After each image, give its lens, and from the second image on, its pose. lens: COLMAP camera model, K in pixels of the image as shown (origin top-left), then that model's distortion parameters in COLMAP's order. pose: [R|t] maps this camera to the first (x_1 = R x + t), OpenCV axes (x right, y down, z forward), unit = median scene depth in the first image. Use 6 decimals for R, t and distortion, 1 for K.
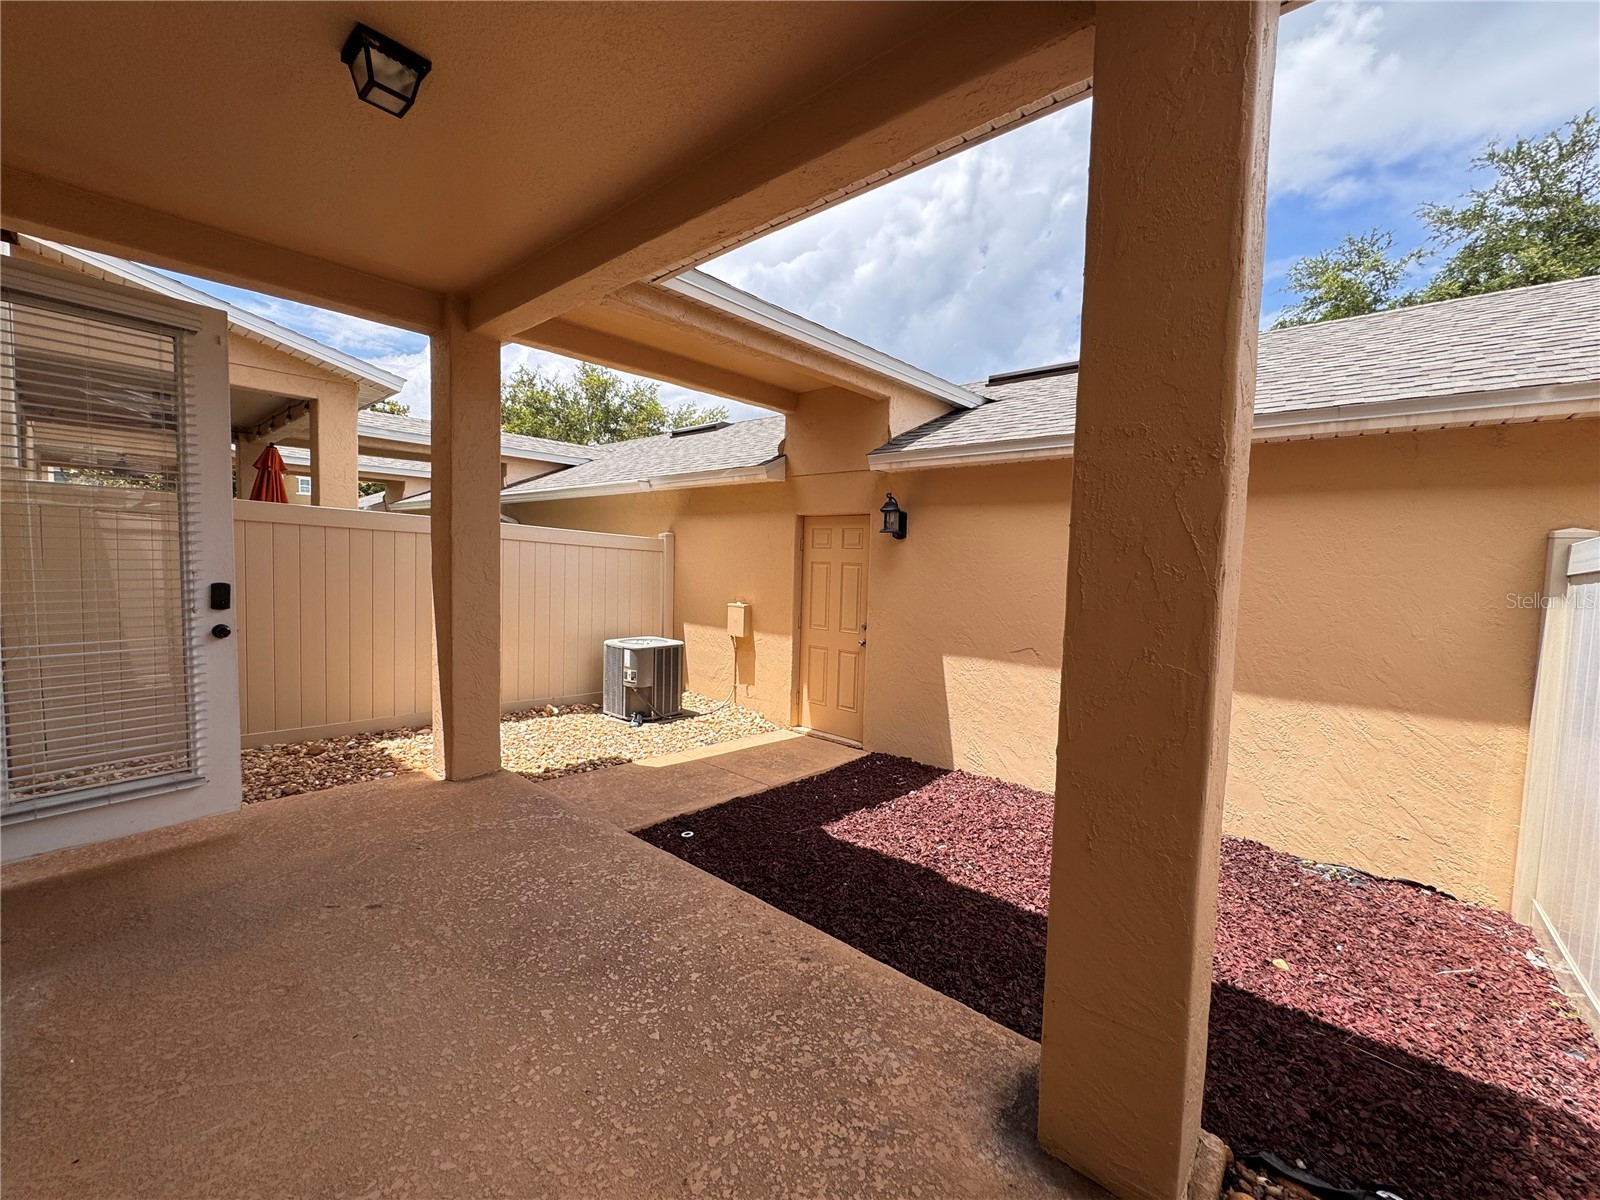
lens RADIAL K [[639.5, 0, 798.5], [0, 639.5, 604.3], [0, 0, 1]] dist [-0.005221, 0.000960]
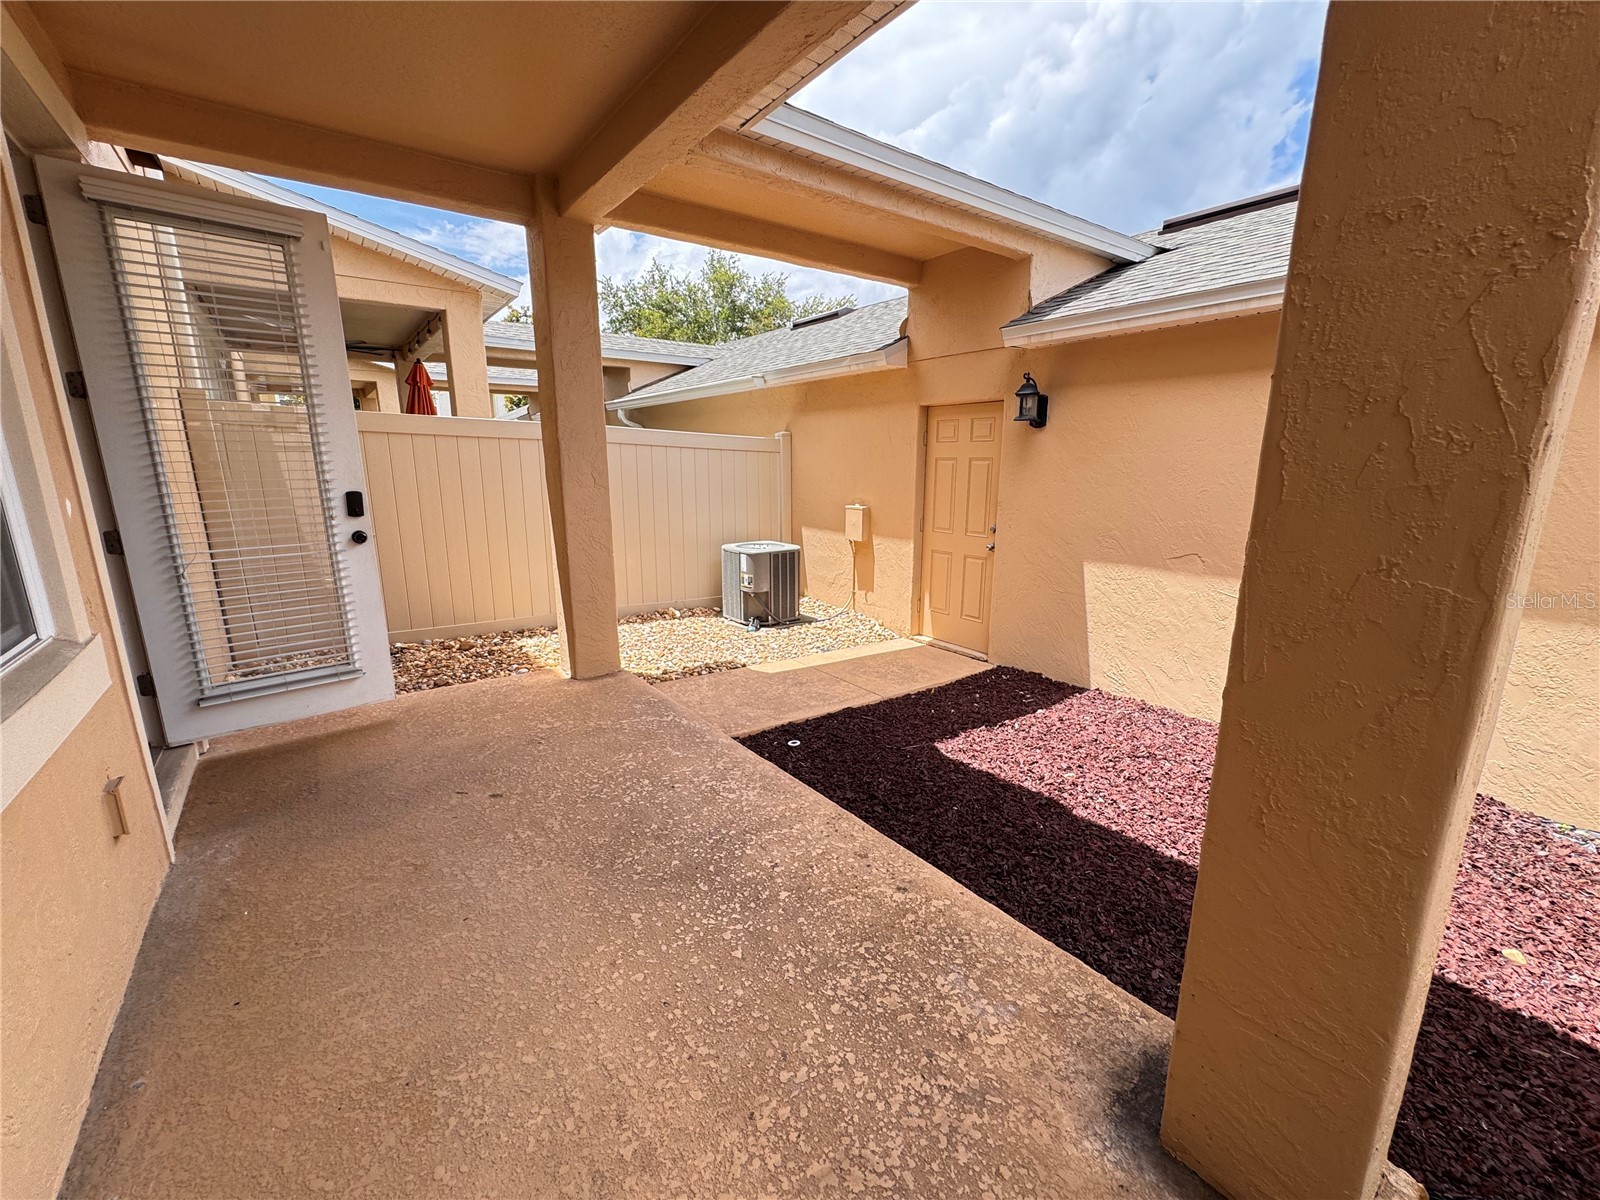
lens RADIAL K [[639.5, 0, 797.3], [0, 639.5, 601.8], [0, 0, 1]] dist [-0.005221, 0.000960]
pose [[0.978494, 0.017144, -0.205563, 0.032247], [0.012890, 0.989510, 0.143886, 0.004440], [0.205873, -0.143441, 0.968009, 0.090806]]
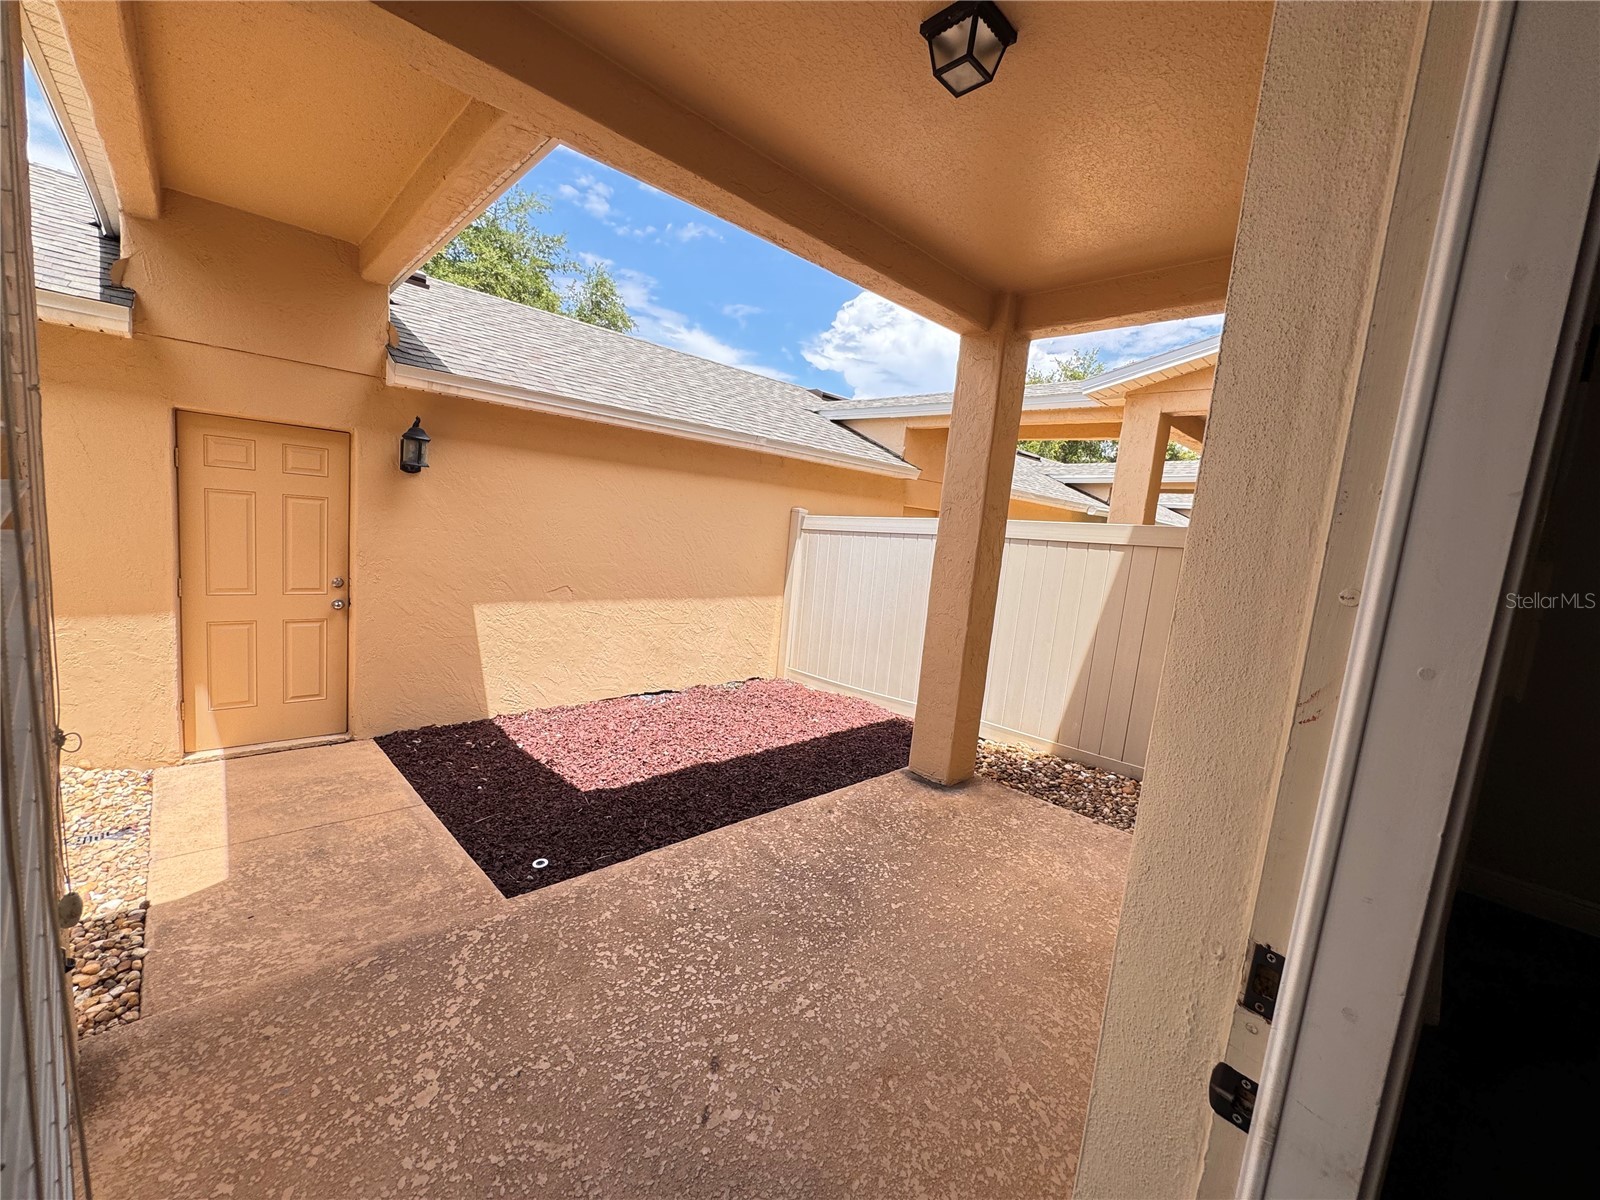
lens RADIAL K [[639.5, 0, 801.9], [0, 639.5, 605.2], [0, 0, 1]] dist [-0.005221, 0.000960]
pose [[0.095877, -0.152810, 0.983594, -1.001065], [-0.020101, 0.987647, 0.155399, -0.114723], [-0.995190, -0.034671, 0.091621, 0.668971]]
